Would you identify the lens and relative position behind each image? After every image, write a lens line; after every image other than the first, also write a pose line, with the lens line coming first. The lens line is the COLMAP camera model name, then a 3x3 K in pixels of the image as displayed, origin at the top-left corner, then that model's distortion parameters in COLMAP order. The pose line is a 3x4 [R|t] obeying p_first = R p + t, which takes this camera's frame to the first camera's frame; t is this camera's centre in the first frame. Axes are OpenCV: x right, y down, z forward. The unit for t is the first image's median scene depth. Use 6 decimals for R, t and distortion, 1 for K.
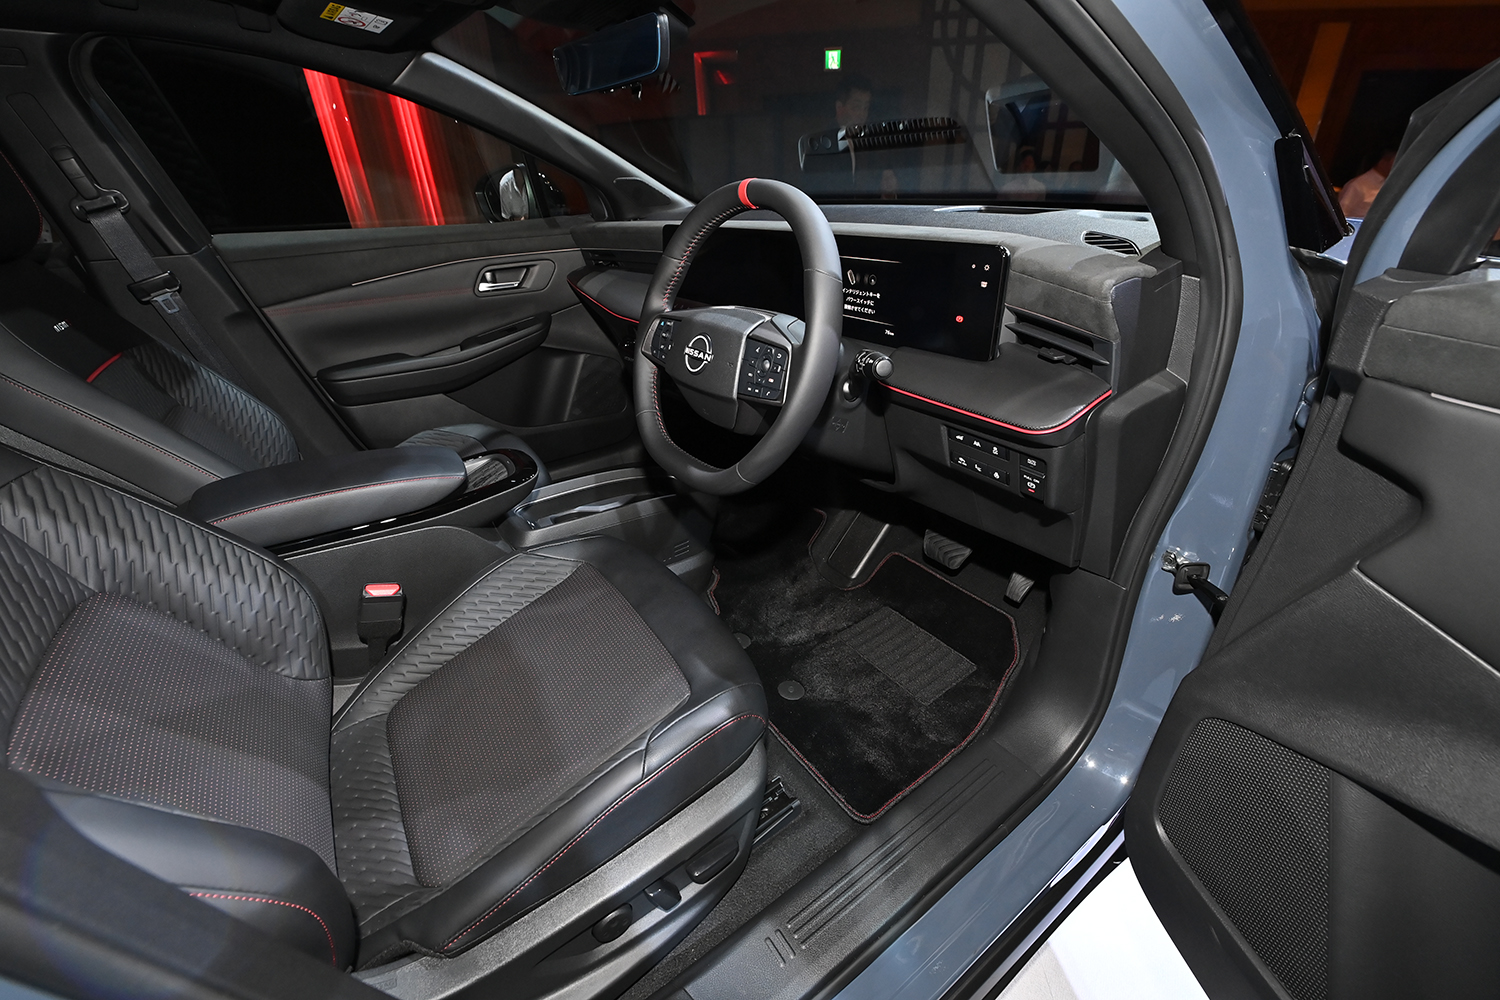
lens RADIAL K [[595.3, 0, 741.2], [0, 595.3, 499.2], [0, 0, 1]] dist [-0.013089, -0.002314]
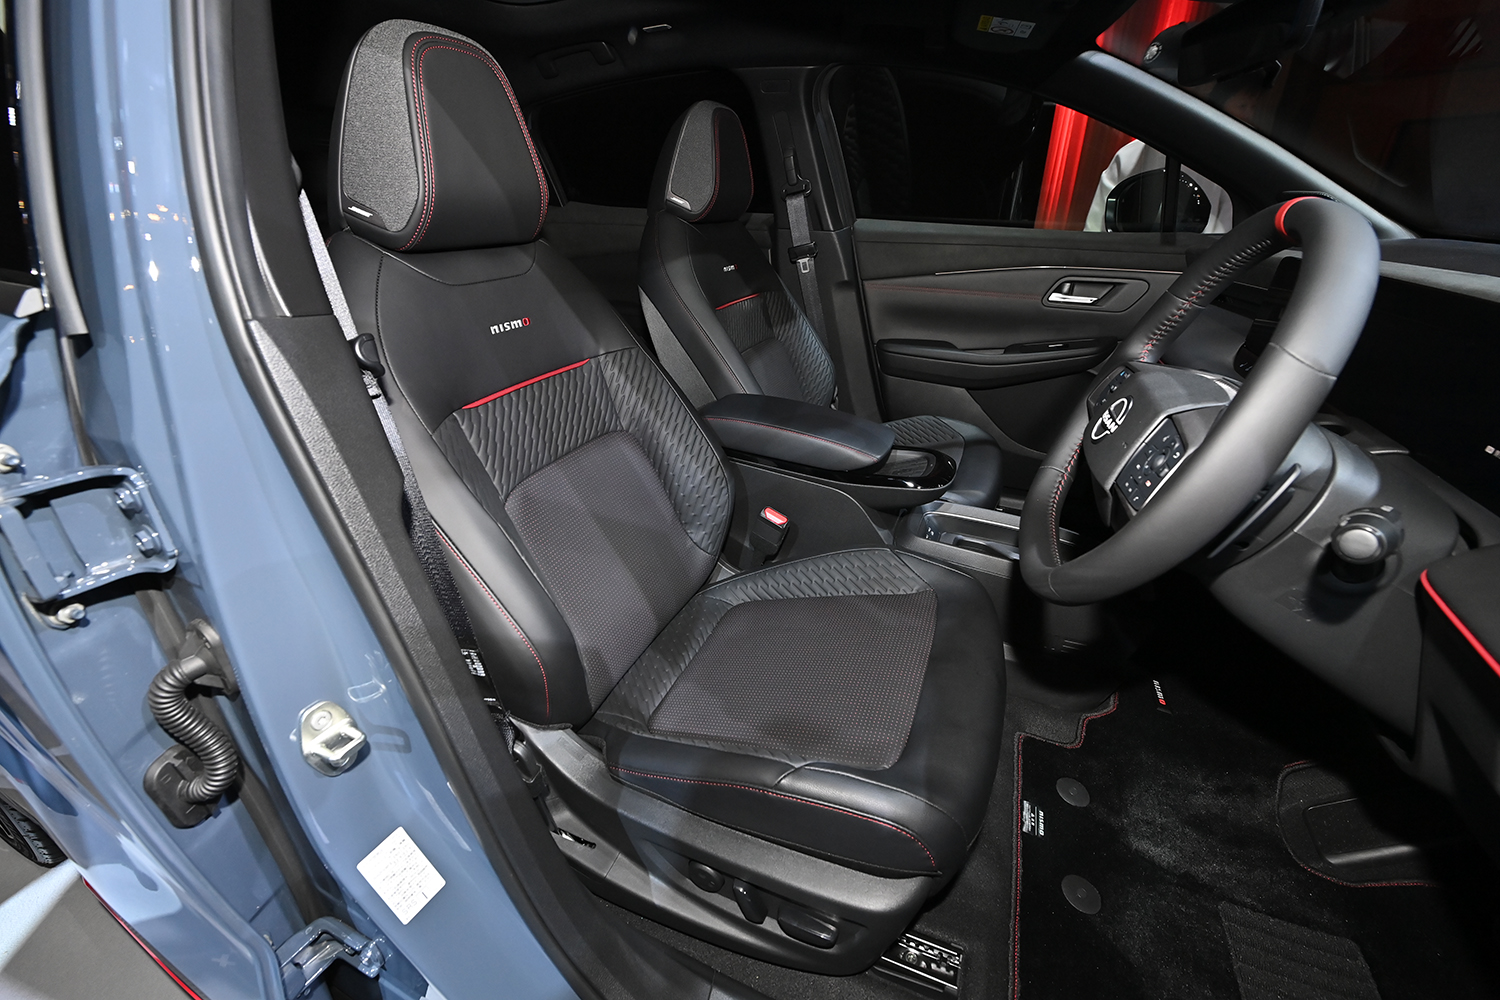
lens RADIAL K [[595.3, 0, 742.2], [0, 595.3, 498.6], [0, 0, 1]] dist [-0.013089, -0.002314]
pose [[0.530441, 0.417548, -0.737757, 0.219700], [-0.420984, 0.885133, 0.198274, -0.084785], [0.735802, 0.205412, 0.645292, 0.148733]]
